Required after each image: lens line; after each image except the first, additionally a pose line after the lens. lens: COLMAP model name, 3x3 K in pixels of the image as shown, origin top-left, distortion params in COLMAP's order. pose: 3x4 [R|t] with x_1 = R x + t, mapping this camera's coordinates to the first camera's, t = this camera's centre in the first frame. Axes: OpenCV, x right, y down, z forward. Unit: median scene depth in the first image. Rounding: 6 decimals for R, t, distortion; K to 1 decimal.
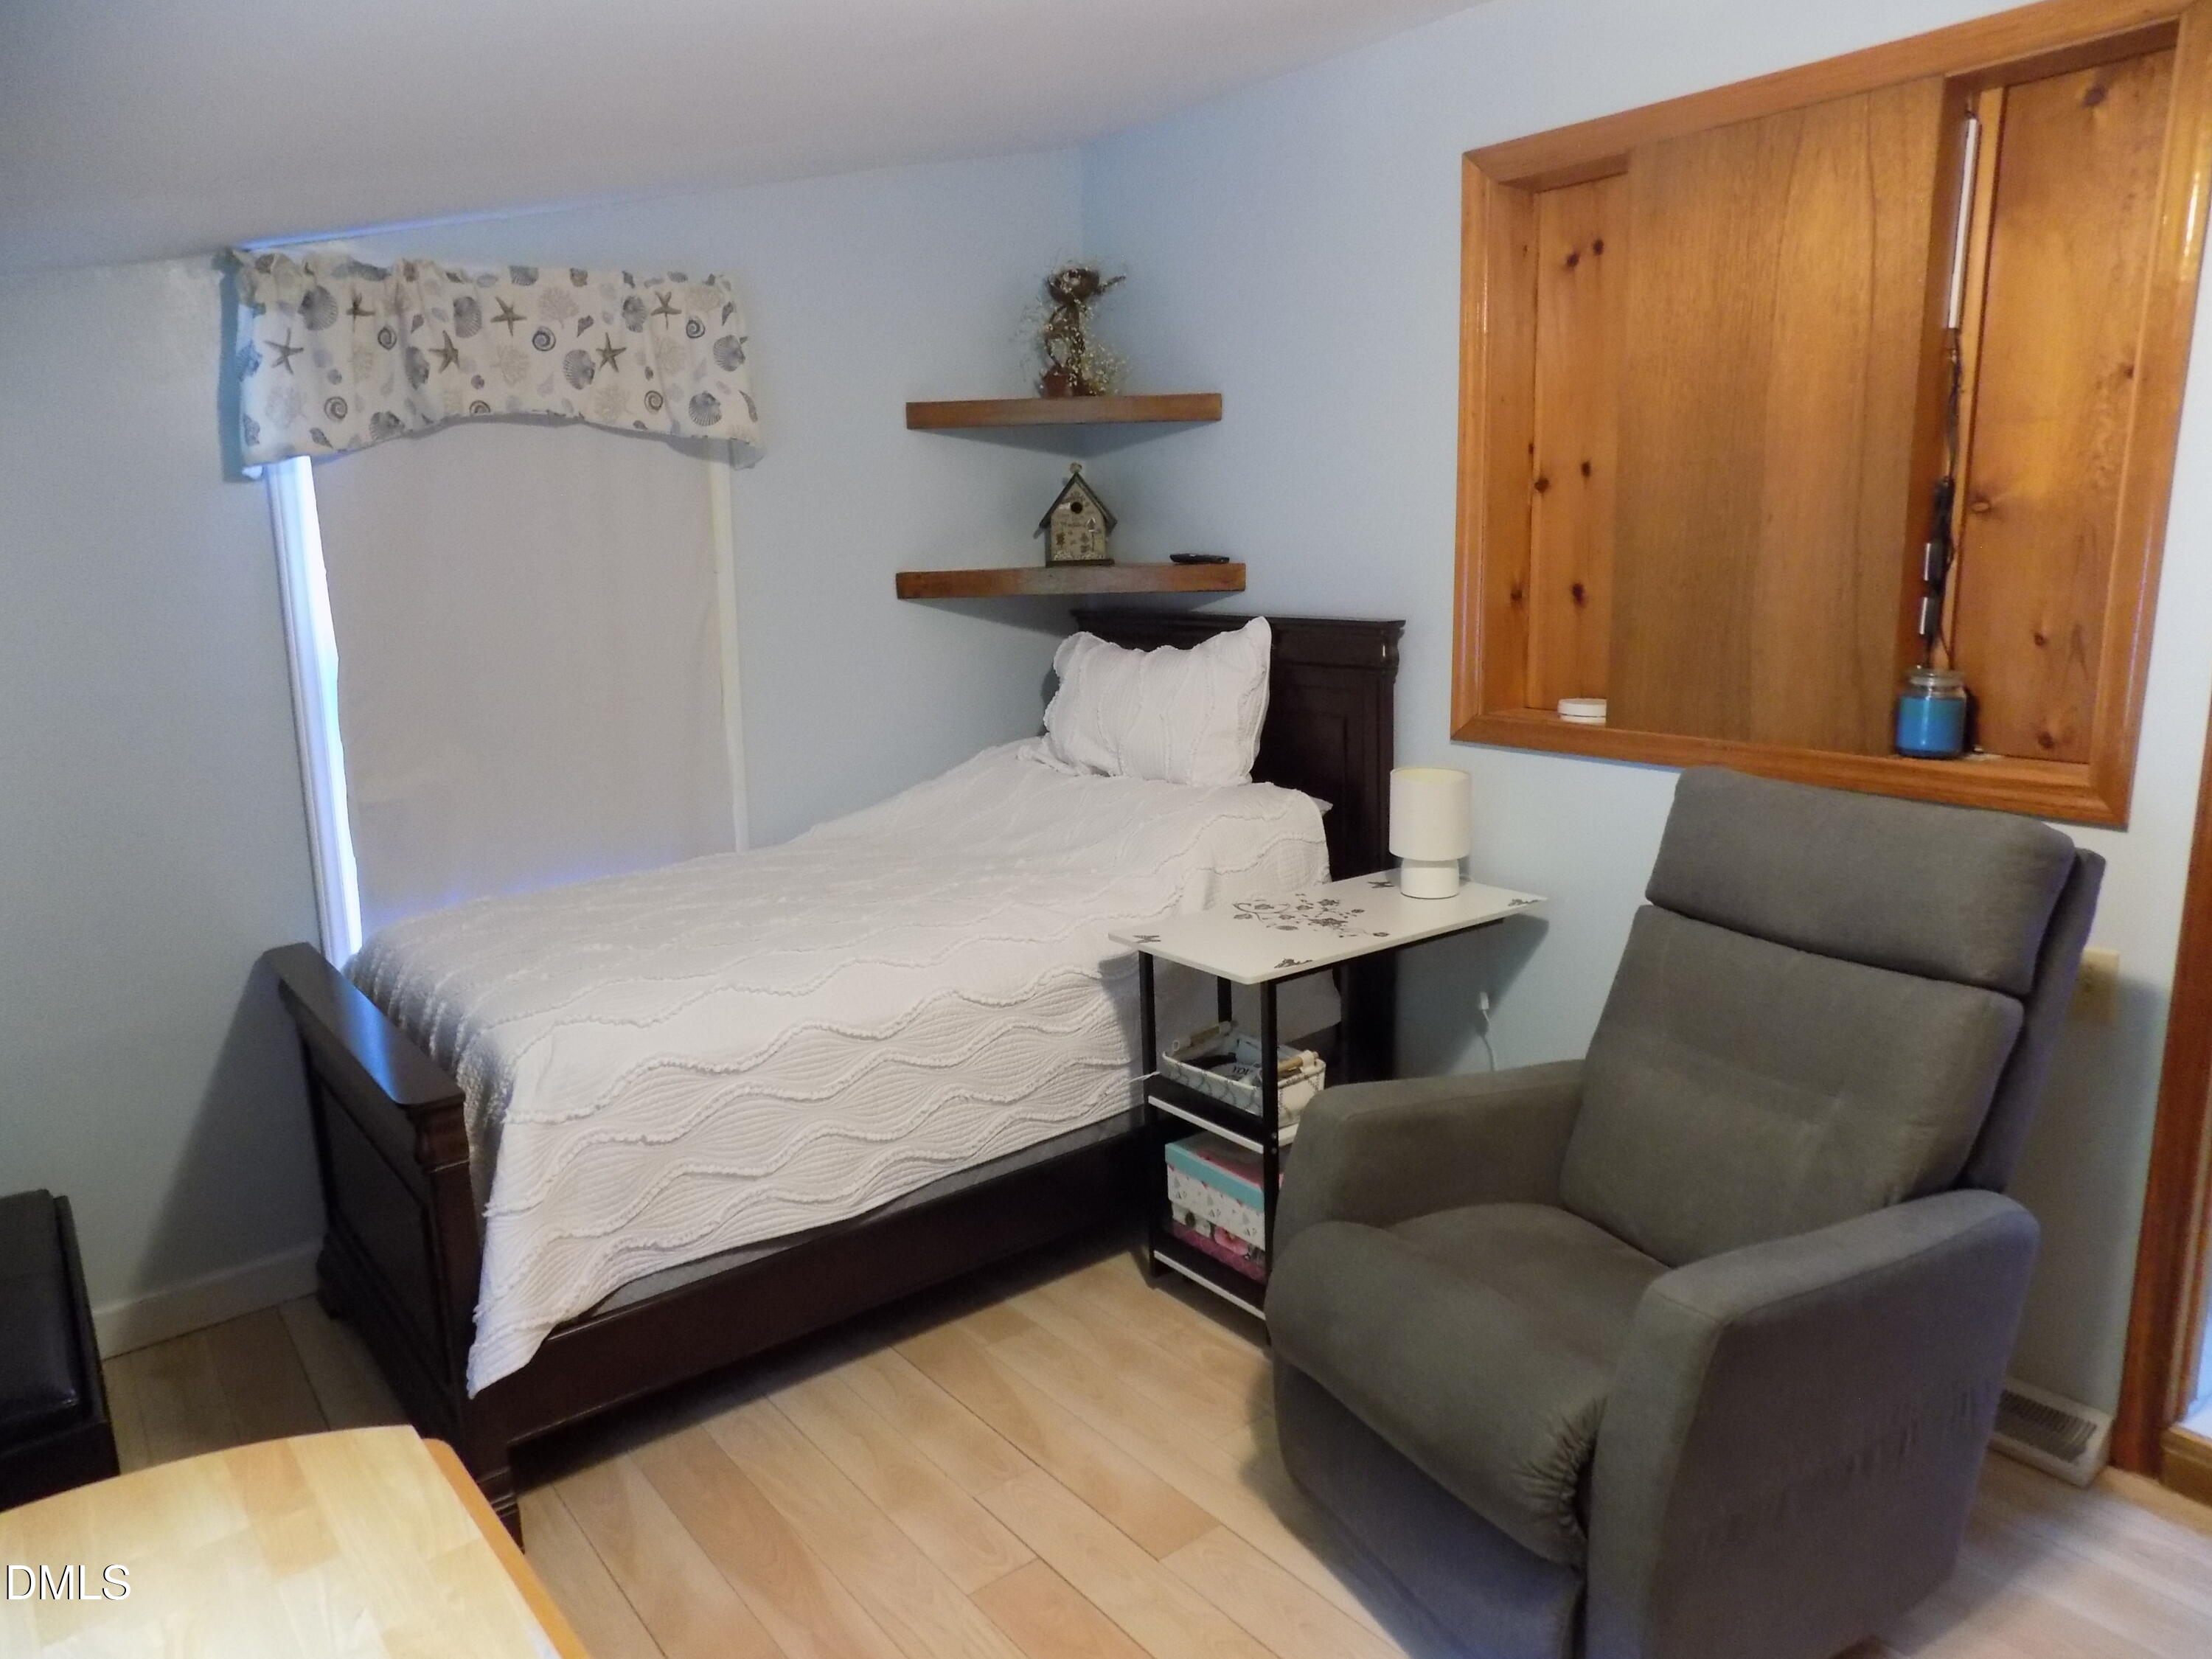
lens RADIAL K [[1496.1, 0, 1085.6], [0, 1496.1, 814.9], [0, 0, 1]] dist [-0.007886, 0.004625]
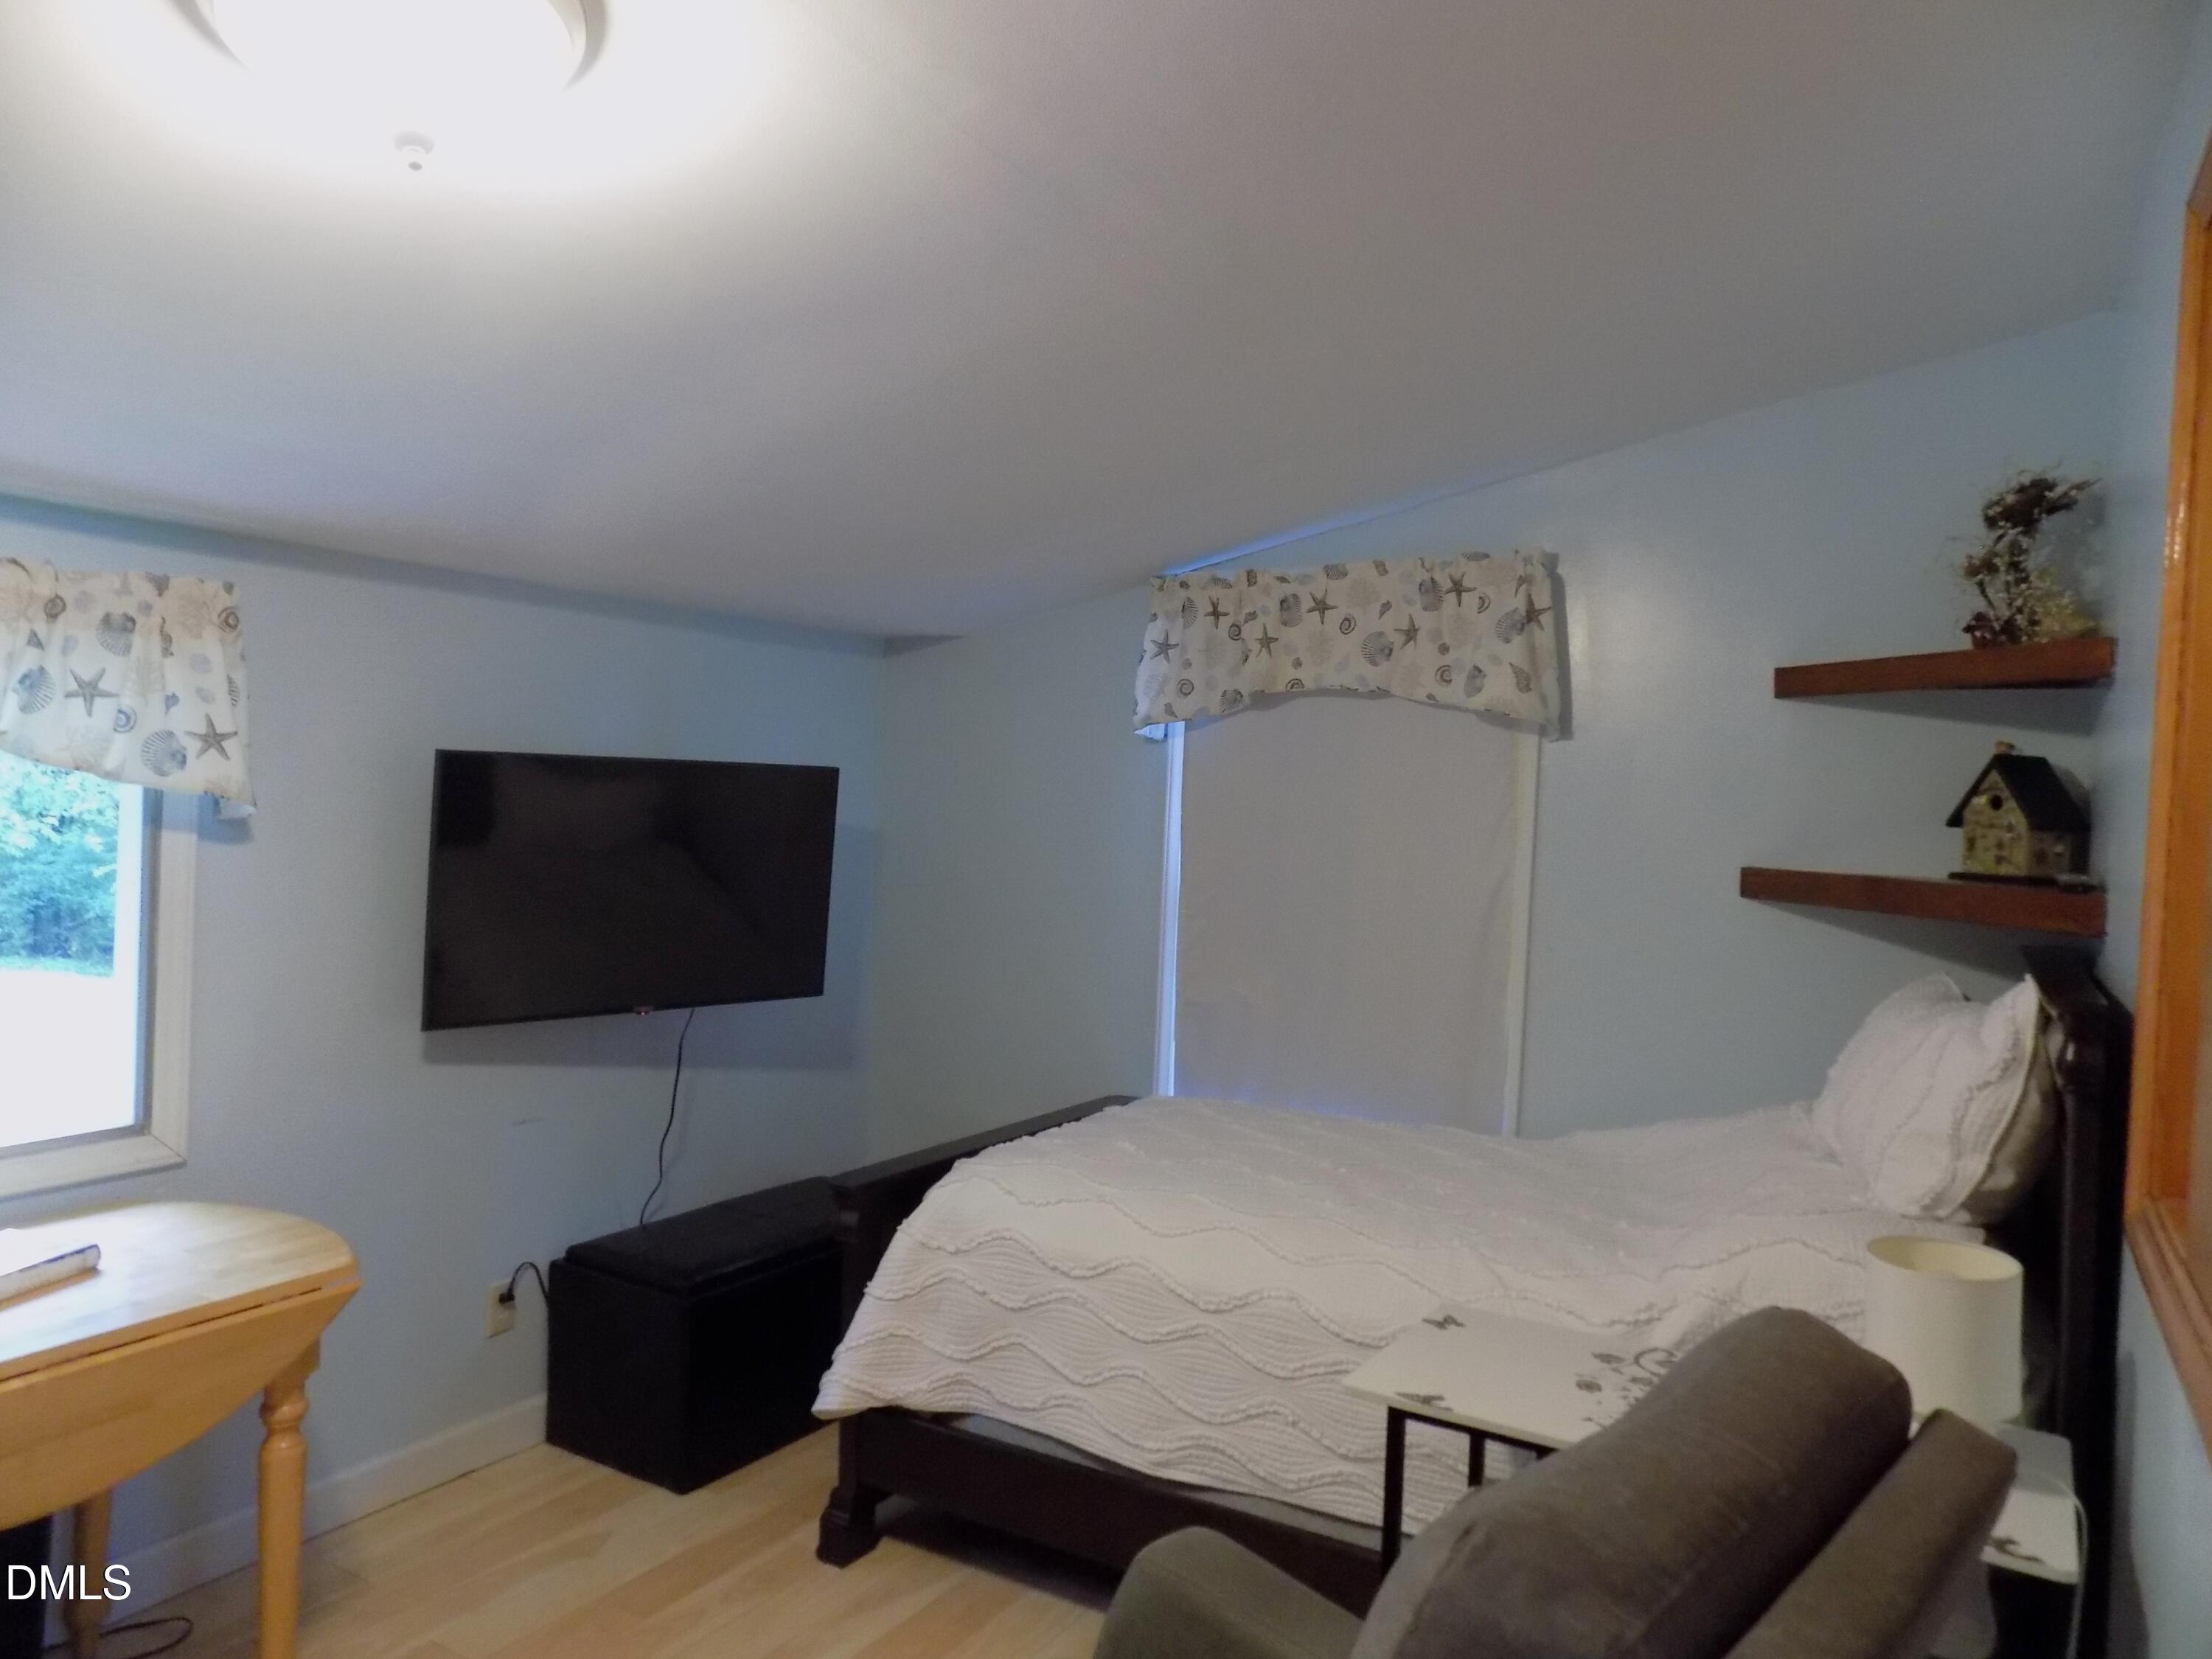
lens RADIAL K [[1496.1, 0, 1086.9], [0, 1496.1, 834.7], [0, 0, 1]] dist [-0.007886, 0.004625]
pose [[0.381101, 0.073117, -0.921638, 0.611269], [-0.222792, 0.974754, -0.014795, -0.103712], [0.897288, 0.210972, 0.387769, 0.420647]]
